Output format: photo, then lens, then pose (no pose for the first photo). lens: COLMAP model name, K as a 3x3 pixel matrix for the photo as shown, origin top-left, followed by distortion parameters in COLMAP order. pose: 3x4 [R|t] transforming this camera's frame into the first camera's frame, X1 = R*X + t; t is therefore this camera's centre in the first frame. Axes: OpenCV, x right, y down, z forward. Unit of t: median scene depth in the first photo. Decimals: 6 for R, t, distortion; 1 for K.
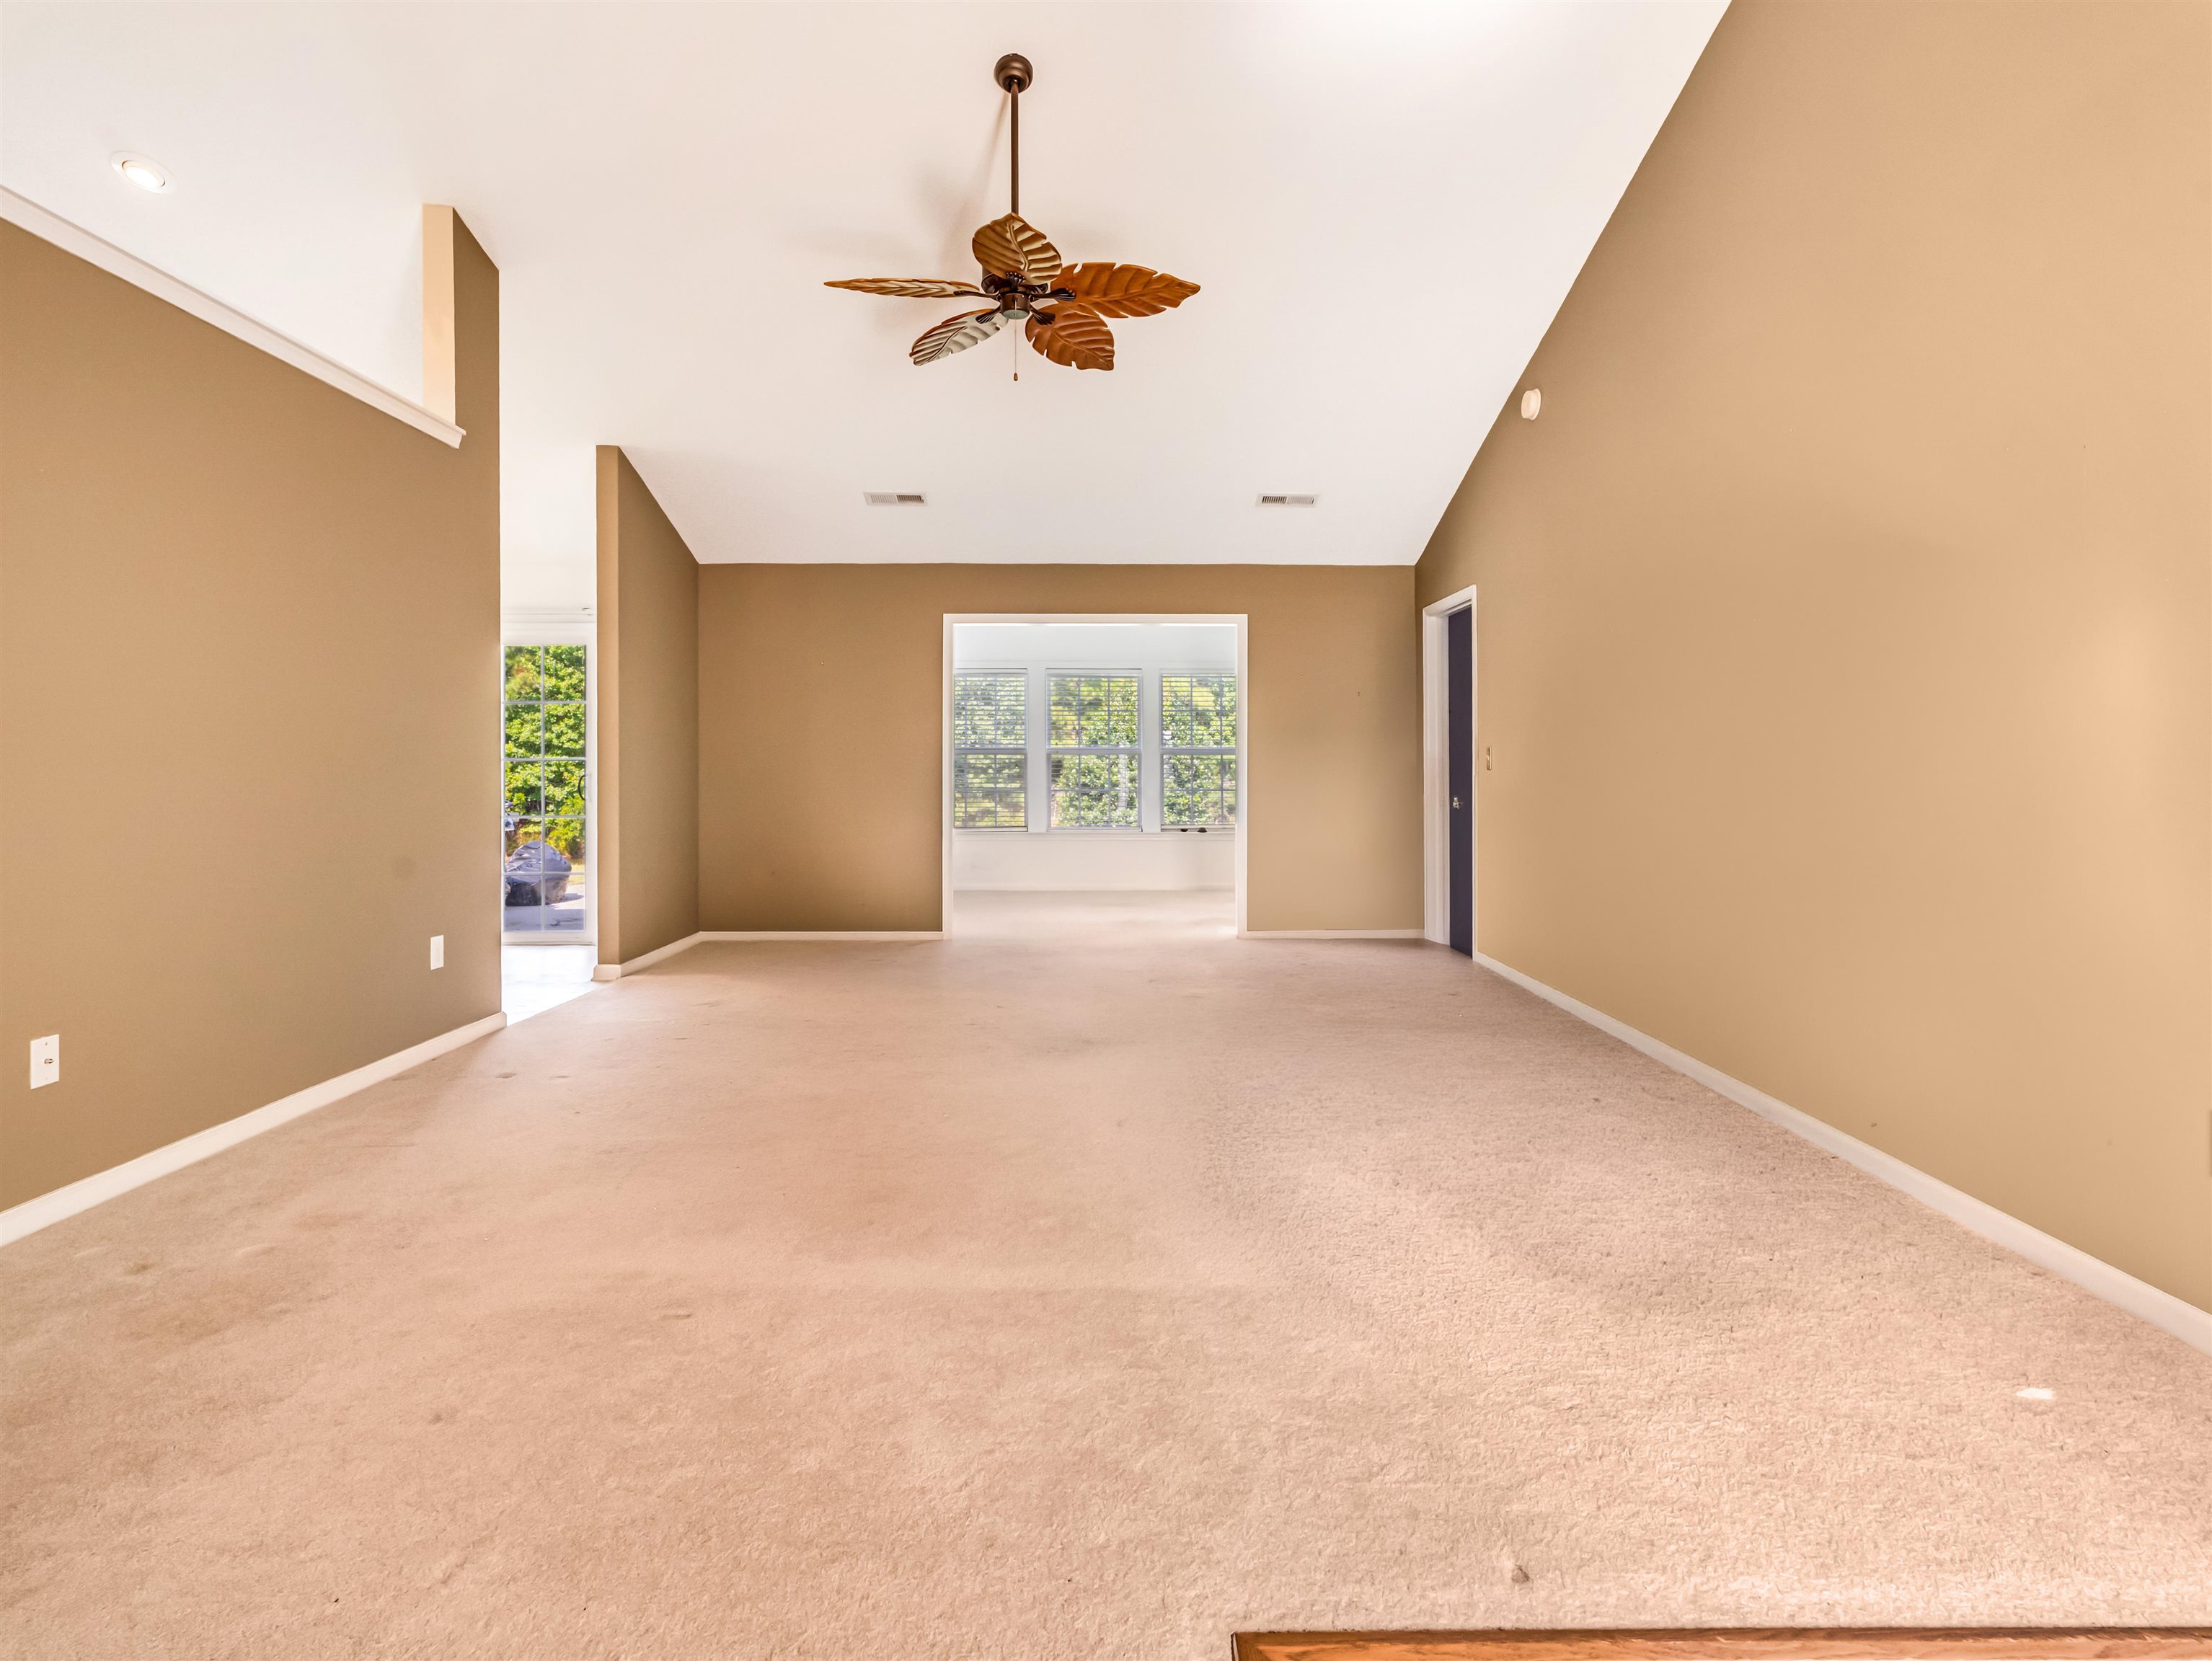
lens RADIAL K [[1128.2, 0, 1111.6], [0, 1128.2, 818.2], [0, 0, 1]] dist [0.004038, 0.001717]
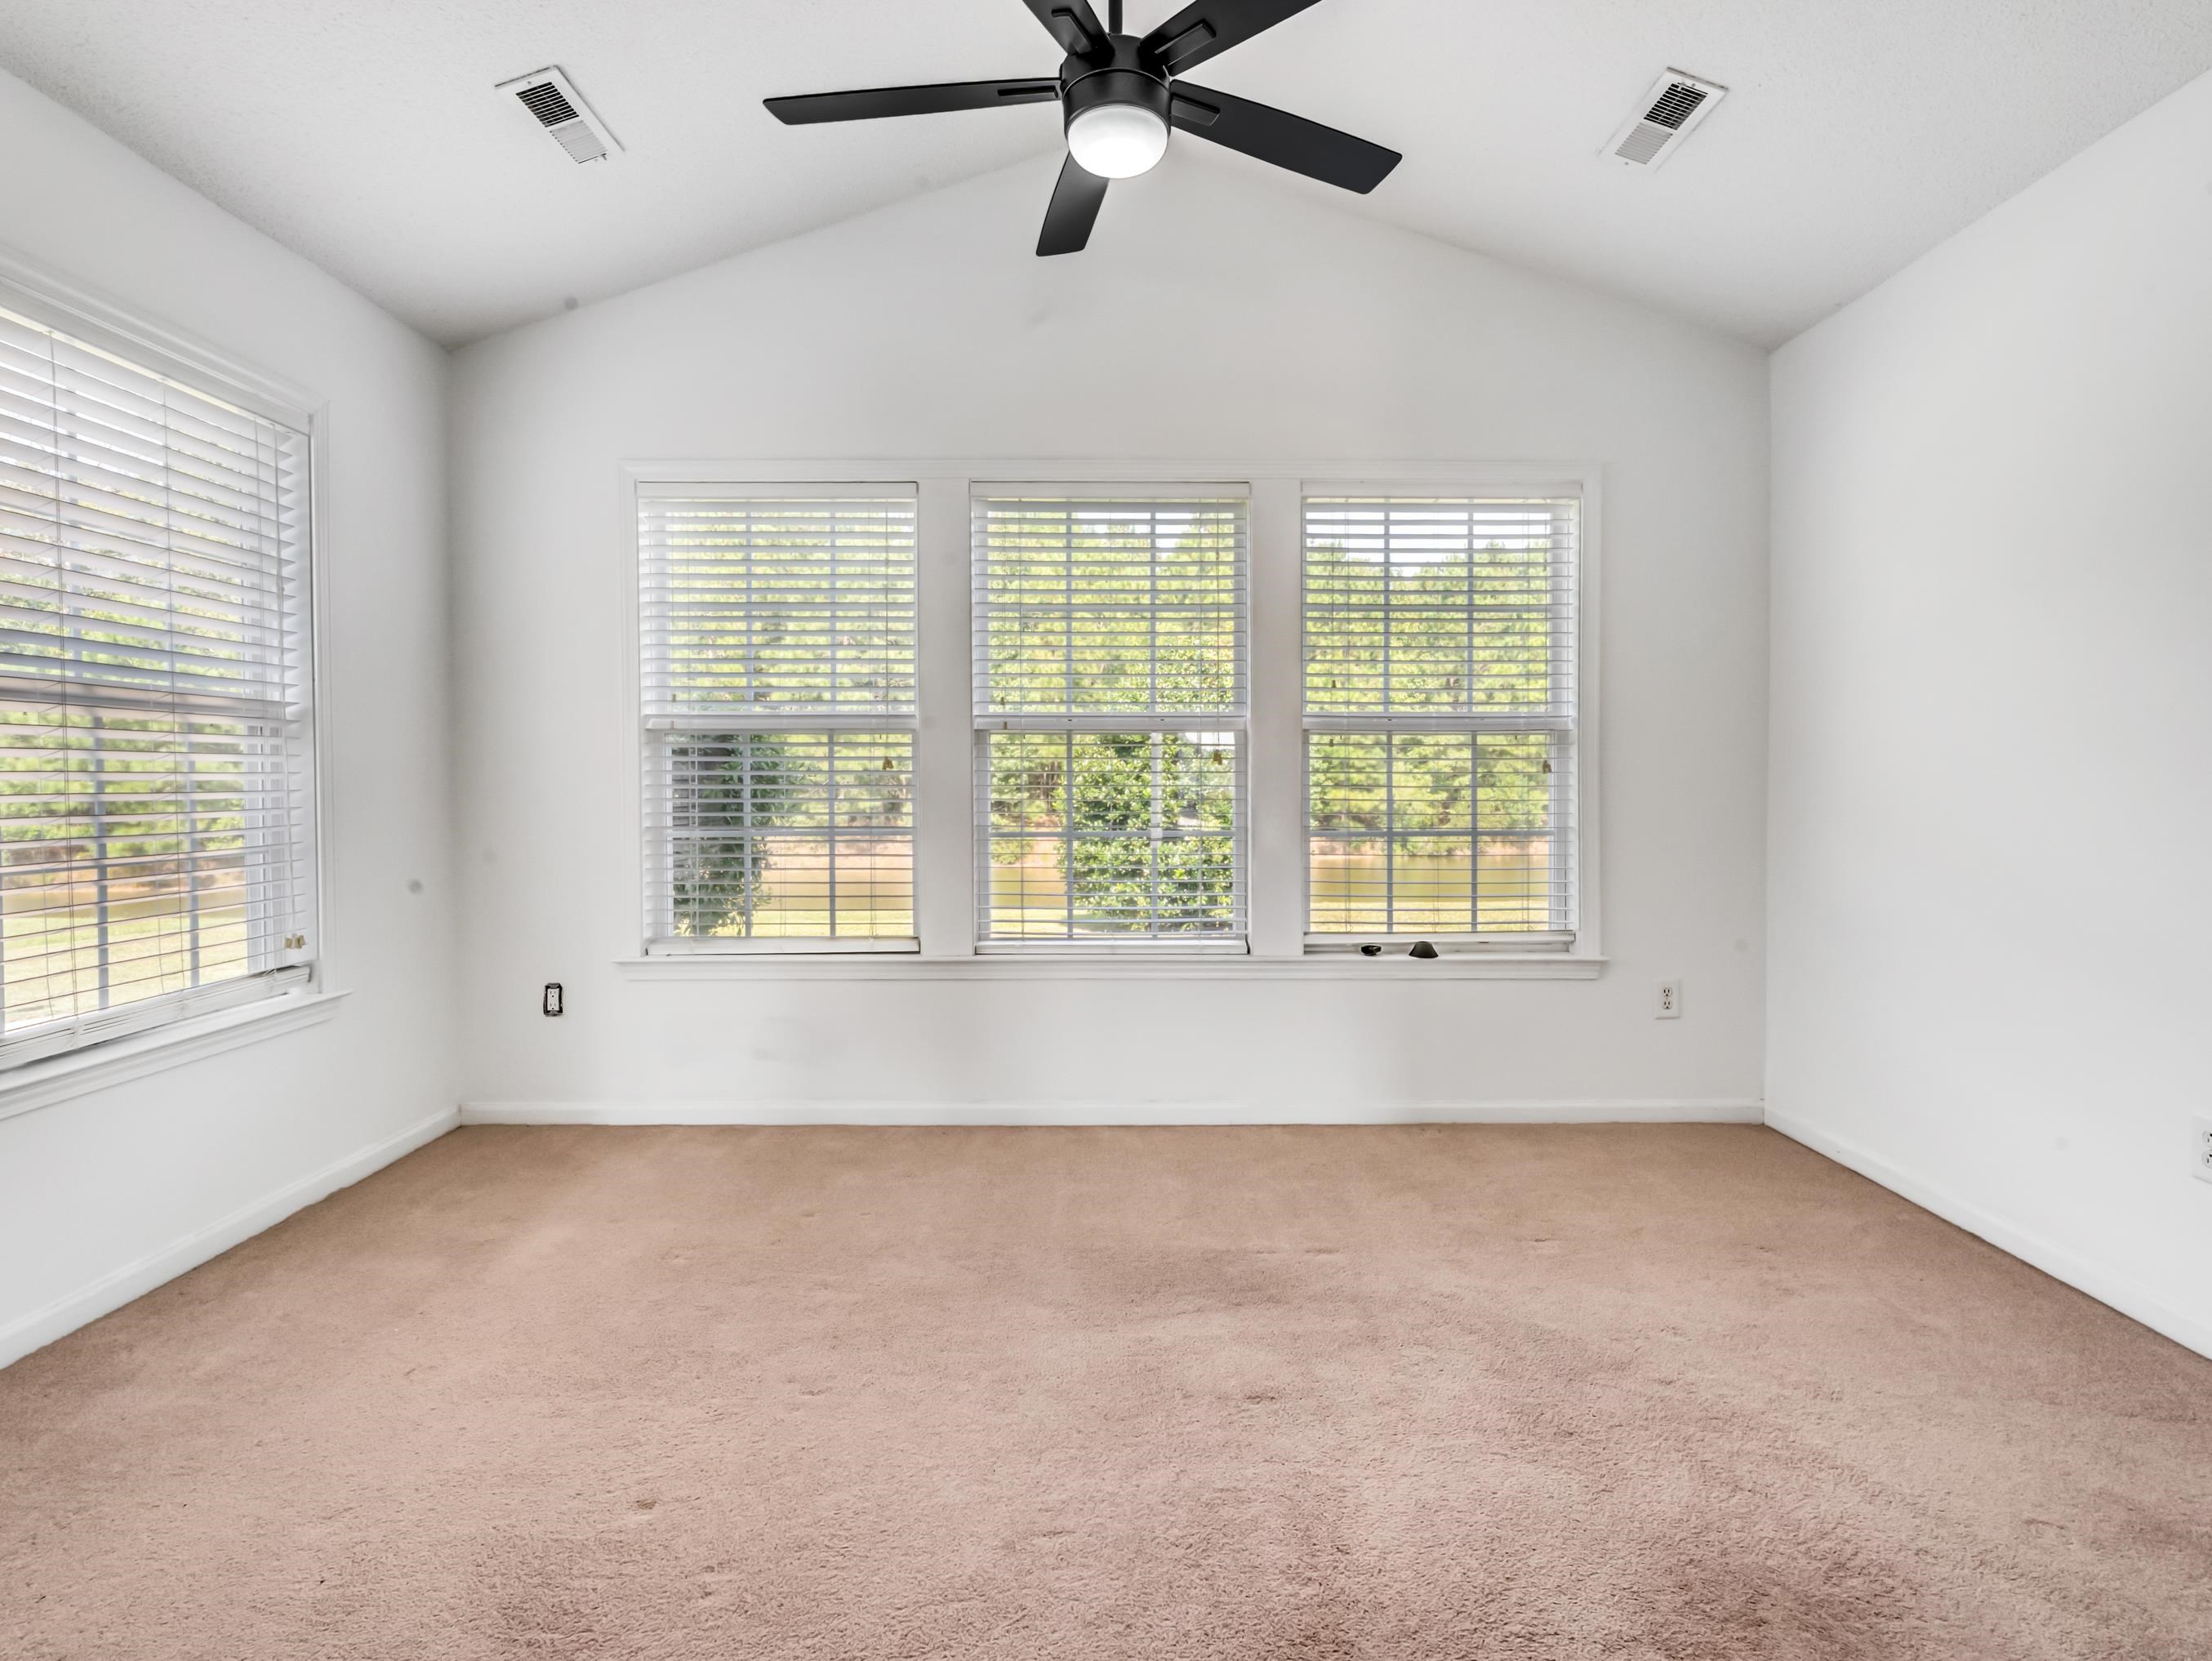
lens RADIAL K [[1128.3, 0, 1109.0], [0, 1128.3, 831.9], [0, 0, 1]] dist [0.004038, 0.001717]
pose [[0.999775, -0.000503, -0.021190, -0.004847], [0.000588, 0.999992, 0.003998, -0.016365], [0.021188, -0.004009, 0.999767, 0.398585]]
